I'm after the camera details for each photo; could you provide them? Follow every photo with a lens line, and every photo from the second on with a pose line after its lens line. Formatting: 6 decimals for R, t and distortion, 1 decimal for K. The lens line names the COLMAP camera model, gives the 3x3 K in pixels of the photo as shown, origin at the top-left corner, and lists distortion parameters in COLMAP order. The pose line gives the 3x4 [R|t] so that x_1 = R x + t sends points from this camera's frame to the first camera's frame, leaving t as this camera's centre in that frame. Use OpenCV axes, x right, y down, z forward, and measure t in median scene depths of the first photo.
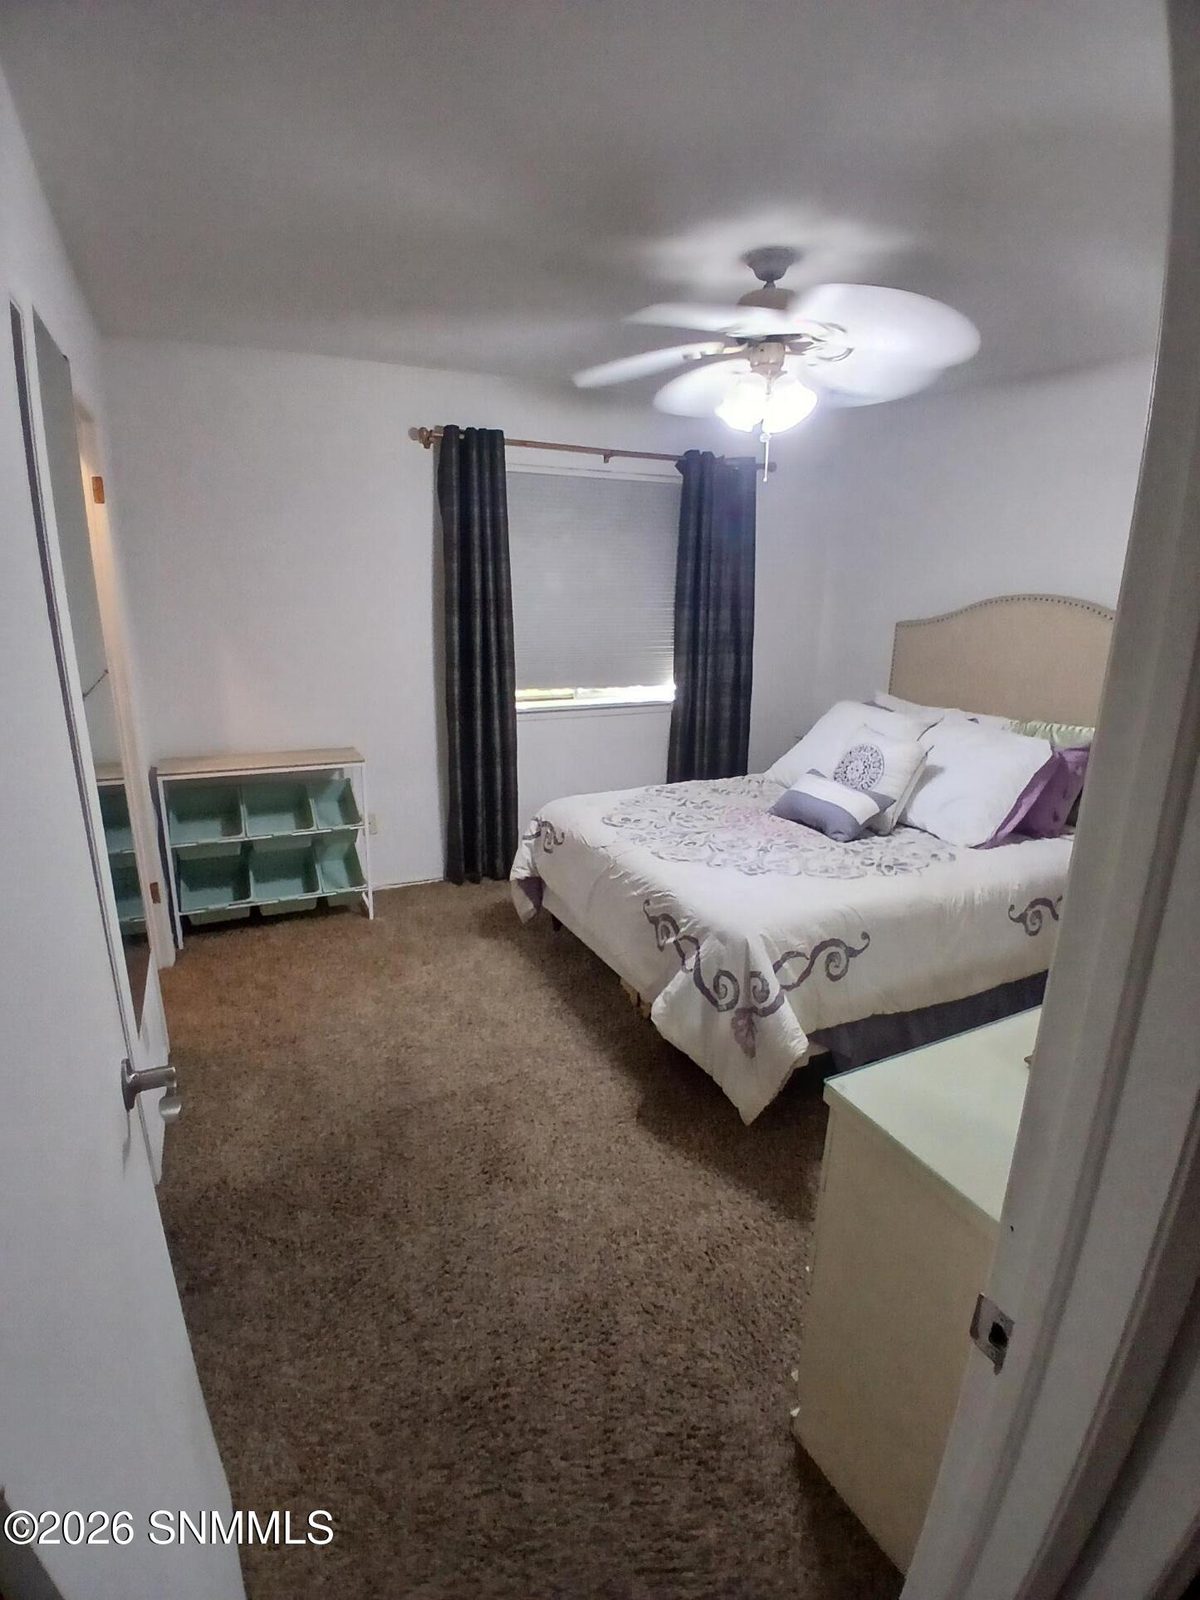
lens RADIAL K [[835.7, 0, 600.0], [0, 835.7, 800.0], [0, 0, 1]] dist [-0.001089, -0.000421]
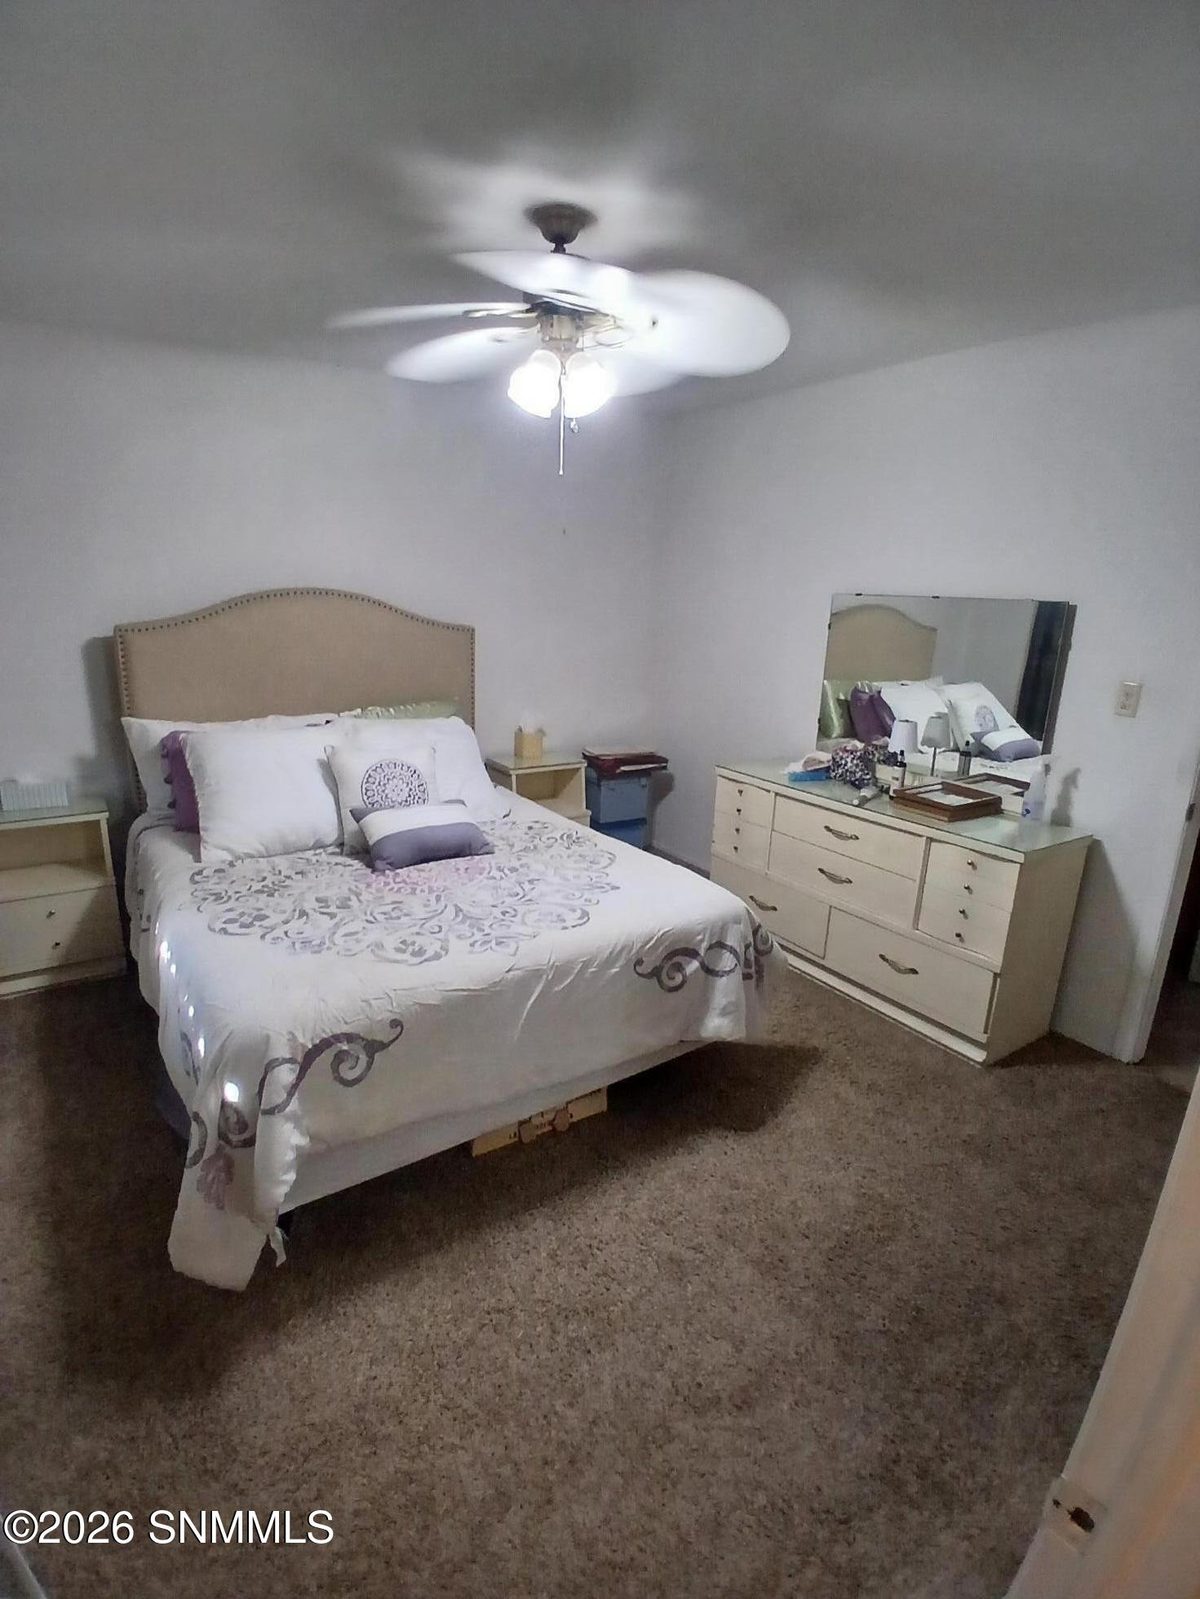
lens RADIAL K [[810.4, 0, 600.0], [0, 810.4, 799.5], [0, 0, 1]] dist [-0.020062, -0.000093]
pose [[-0.144270, -0.268892, 0.952304, -0.612972], [0.229396, 0.927068, 0.296519, -0.259015], [-0.962582, 0.261233, -0.072066, 0.942920]]
